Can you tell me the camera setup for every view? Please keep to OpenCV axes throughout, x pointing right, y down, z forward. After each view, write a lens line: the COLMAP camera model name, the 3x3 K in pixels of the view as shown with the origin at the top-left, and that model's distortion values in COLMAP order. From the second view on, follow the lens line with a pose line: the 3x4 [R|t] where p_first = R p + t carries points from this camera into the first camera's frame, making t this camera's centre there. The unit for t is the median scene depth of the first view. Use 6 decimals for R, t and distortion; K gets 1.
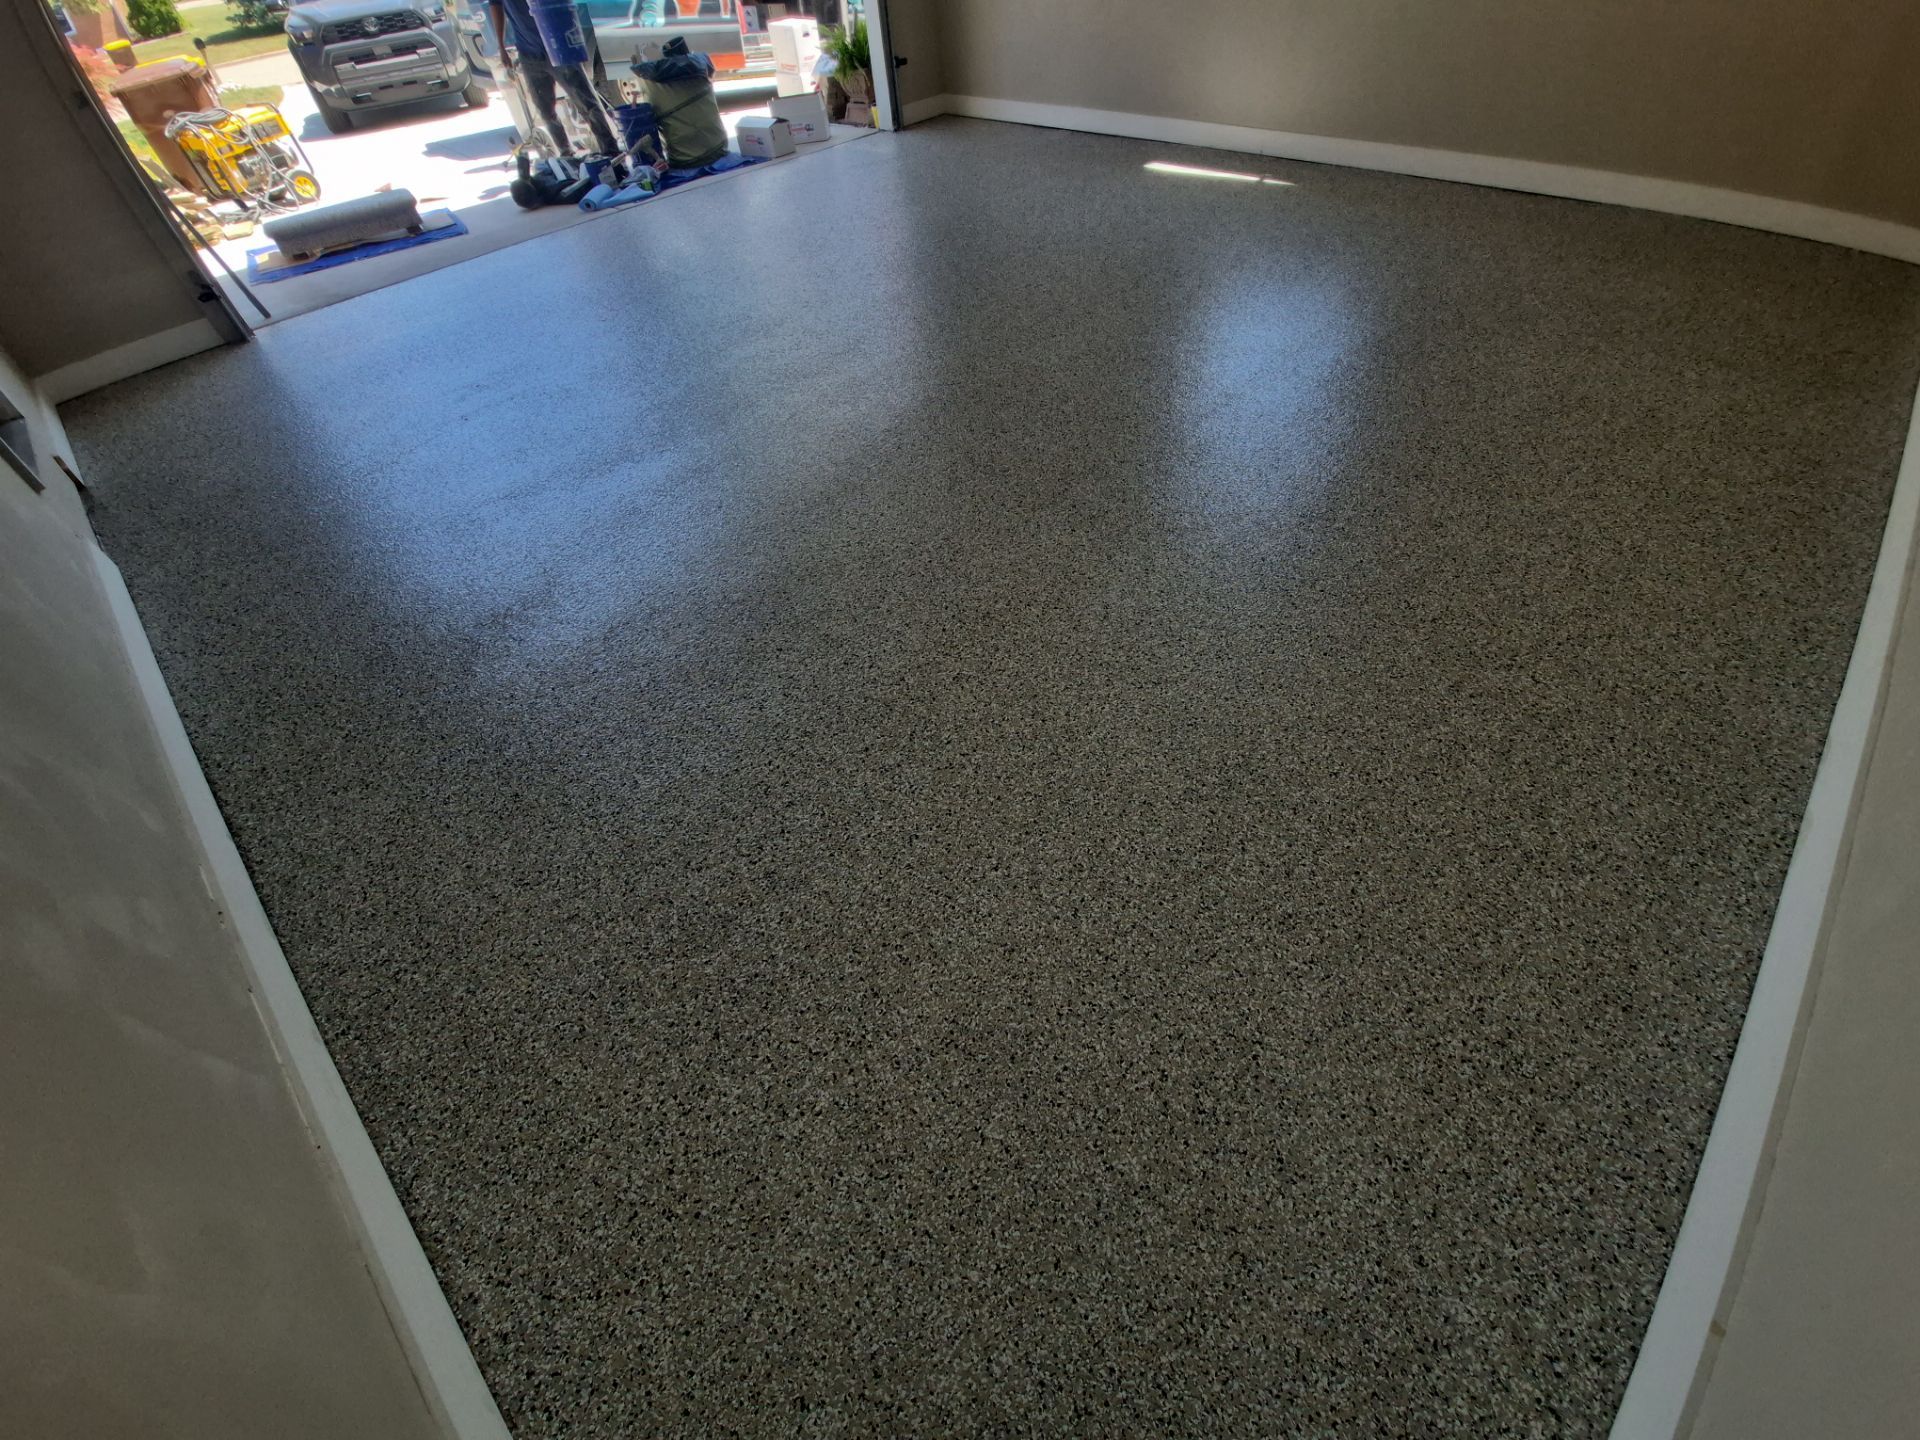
lens RADIAL K [[821.3, 0, 972.6], [0, 821.3, 718.2], [0, 0, 1]] dist [-0.002408, -0.010546]
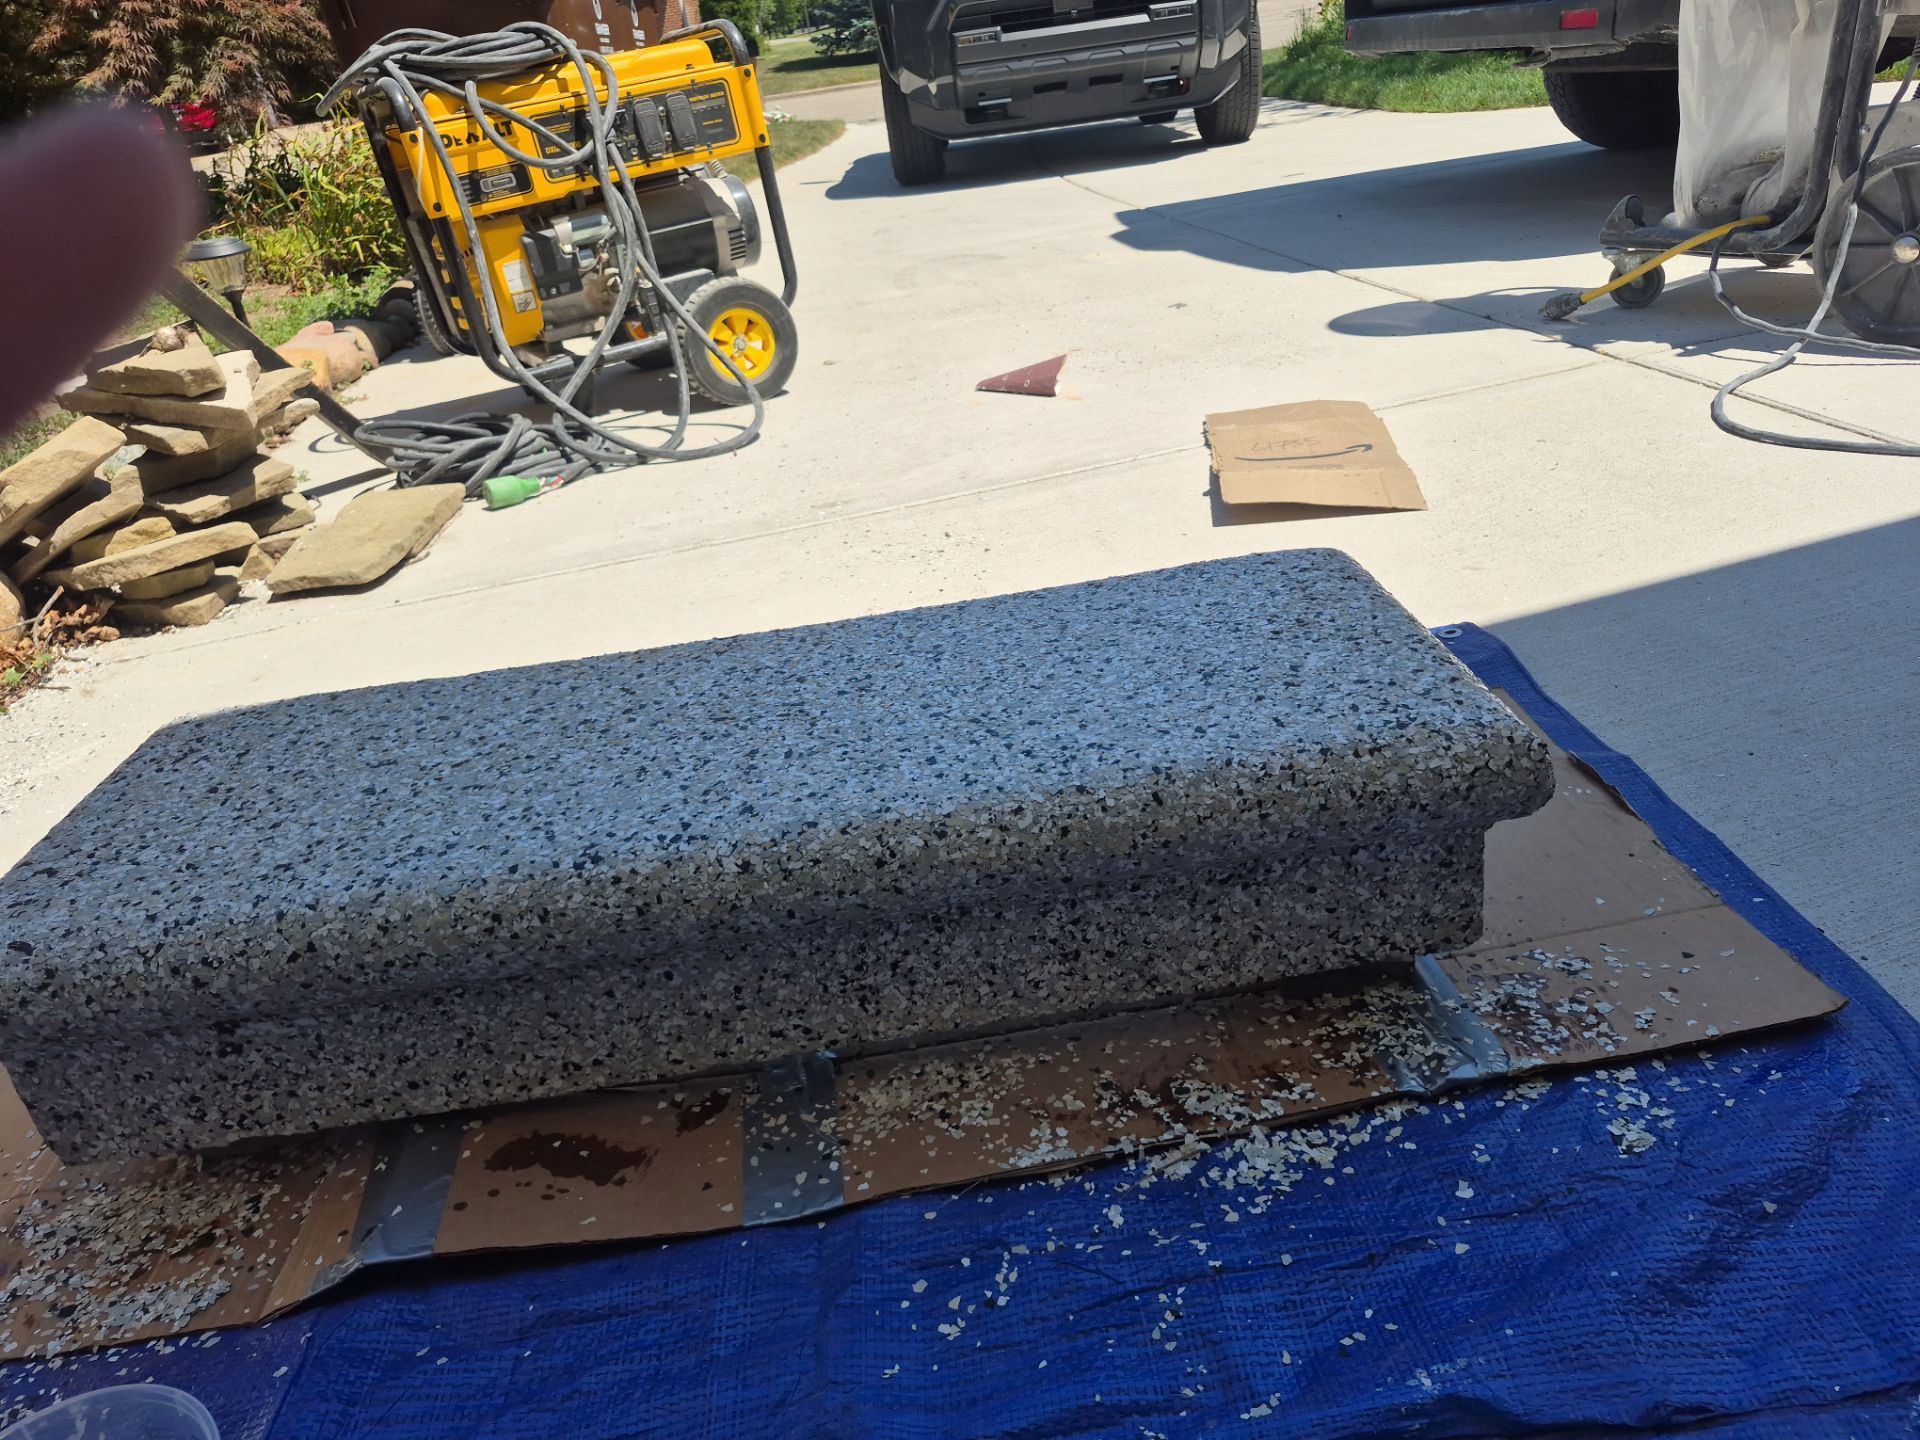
lens RADIAL K [[1297.3, 0, 960.0], [0, 1297.3, 720.0], [0, 0, 1]] dist [0.070410, -0.067884]
pose [[0.866186, 0.201486, -0.457302, -1.801108], [-0.312042, 0.932855, -0.180032, -1.589023], [0.390322, 0.298638, 0.870898, 2.271021]]
